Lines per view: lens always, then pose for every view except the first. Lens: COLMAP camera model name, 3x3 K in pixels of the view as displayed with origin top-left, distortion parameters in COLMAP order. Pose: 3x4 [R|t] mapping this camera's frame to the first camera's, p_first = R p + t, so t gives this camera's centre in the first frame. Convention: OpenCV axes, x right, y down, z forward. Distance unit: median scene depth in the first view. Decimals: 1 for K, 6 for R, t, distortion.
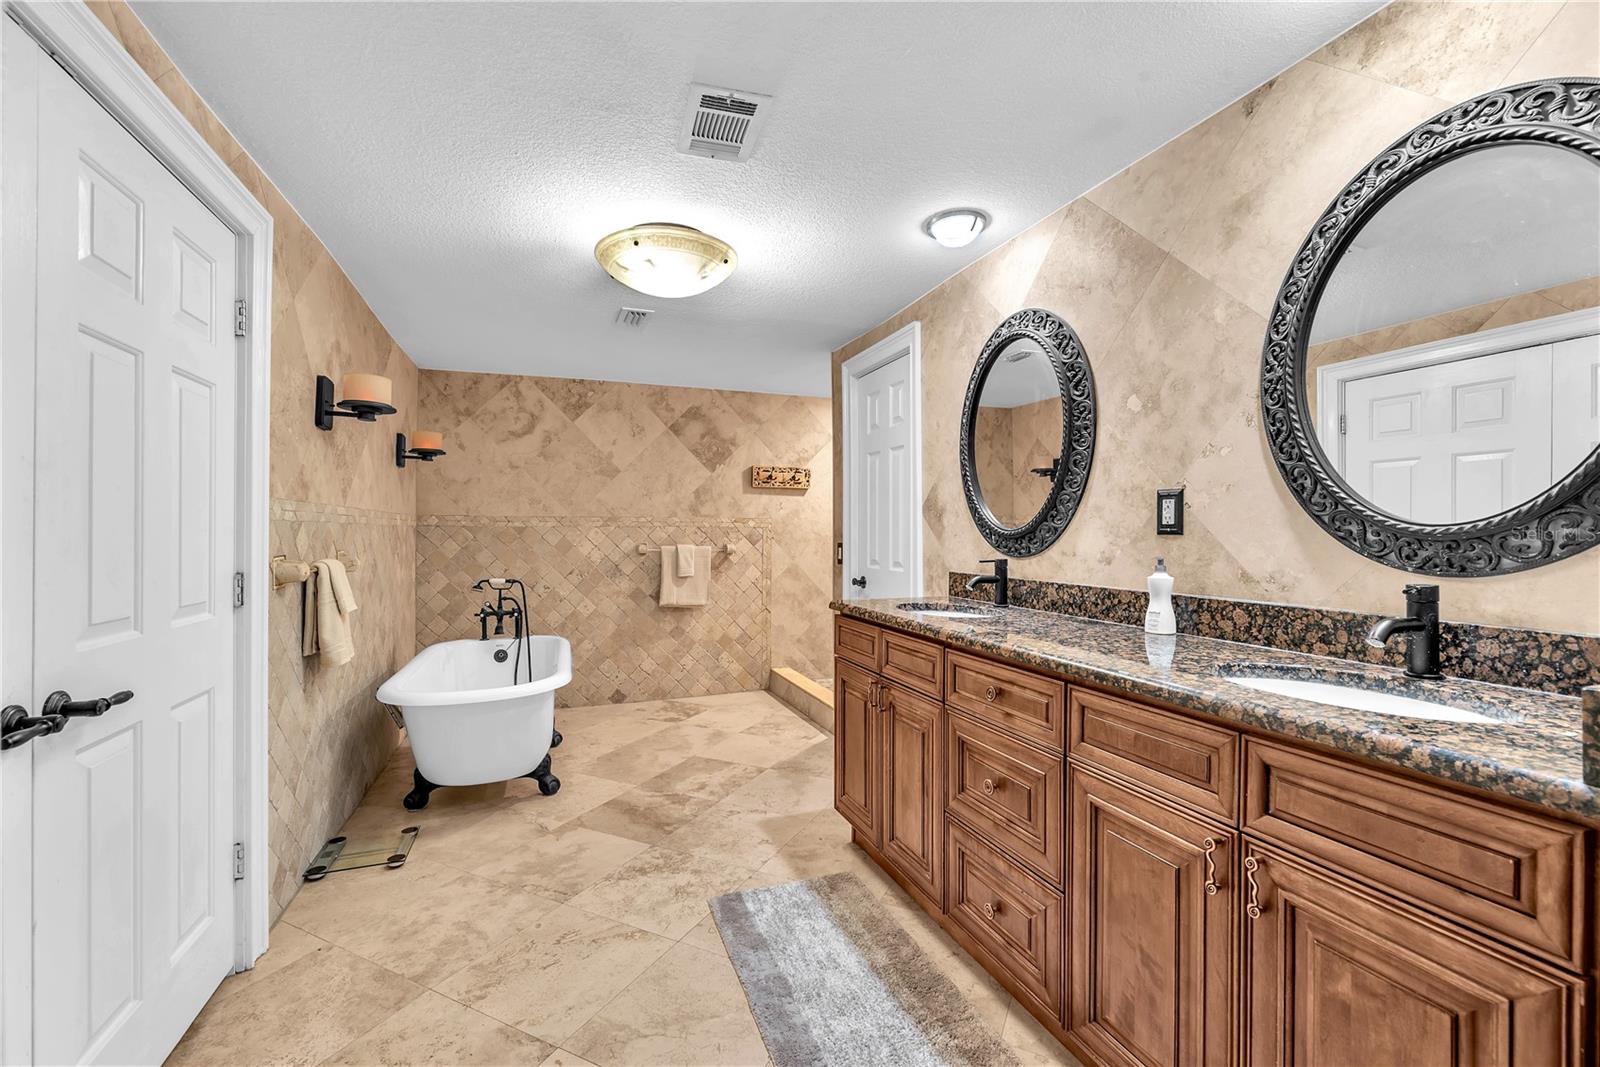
lens RADIAL K [[662.4, 0, 799.9], [0, 662.4, 534.8], [0, 0, 1]] dist [0.002465, -0.000022]
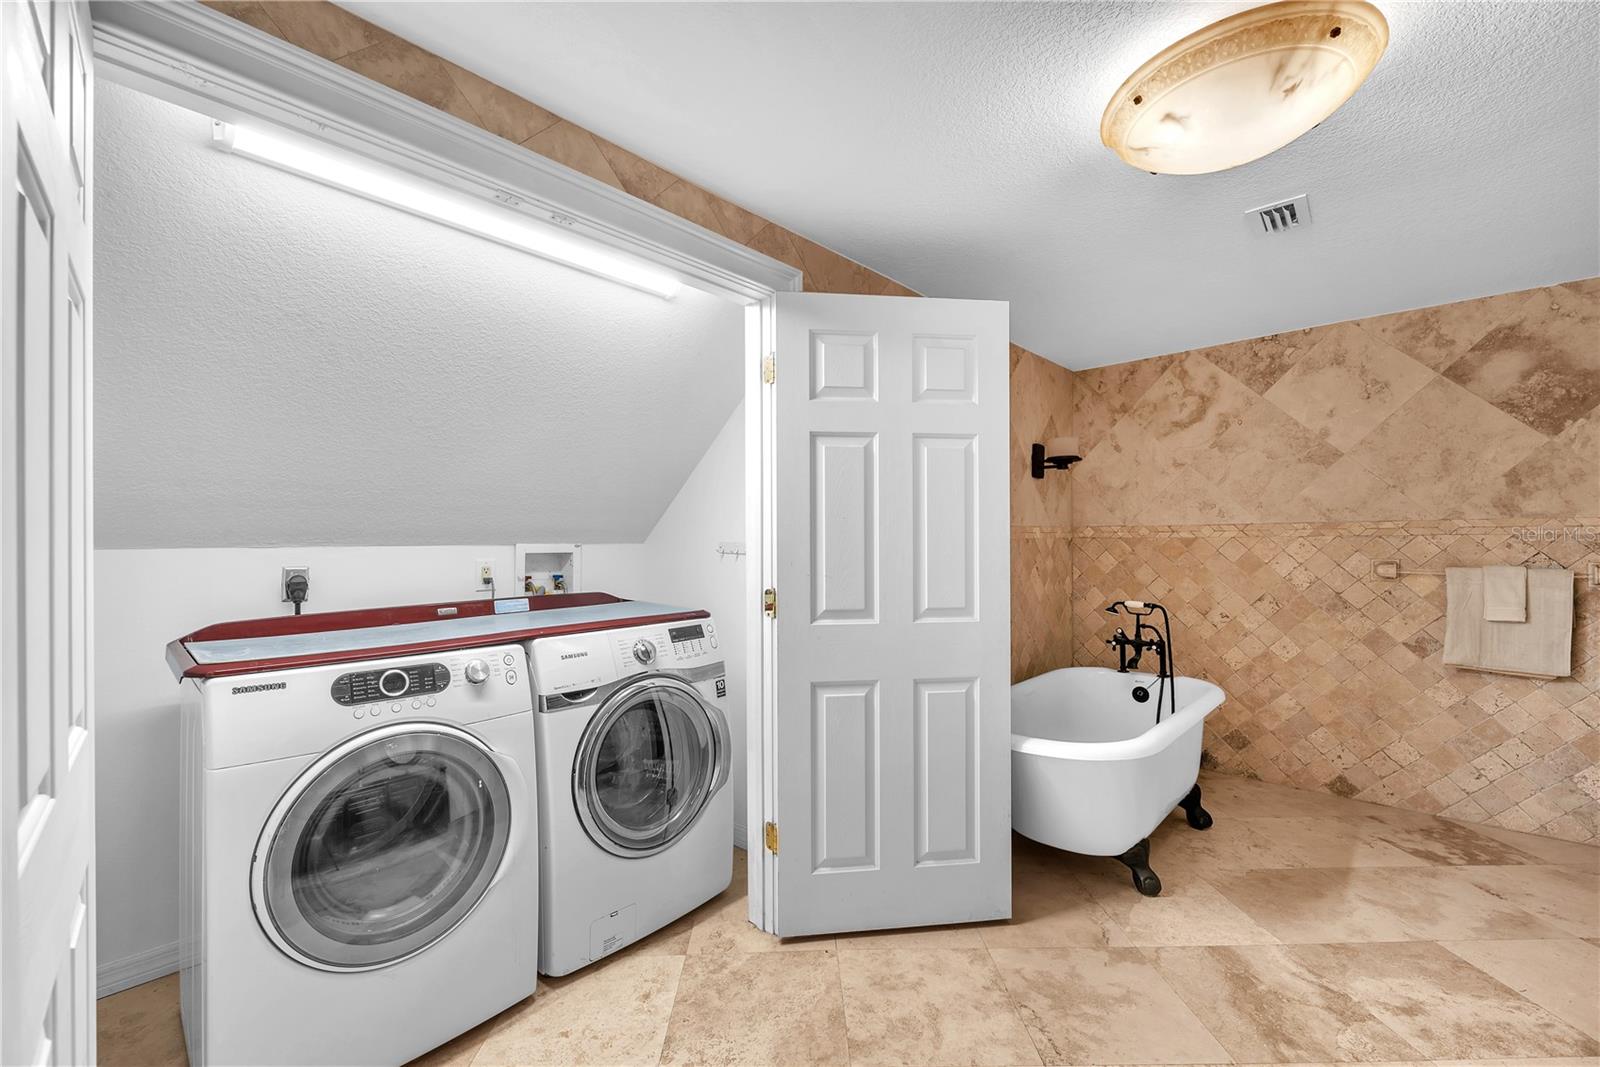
lens RADIAL K [[662.4, 0, 803.5], [0, 662.4, 539.0], [0, 0, 1]] dist [0.002465, -0.000022]
pose [[0.457485, -0.004554, -0.889206, 0.084080], [0.003929, 0.999987, -0.003100, -0.010100], [0.889209, -0.002076, 0.457497, 0.212040]]
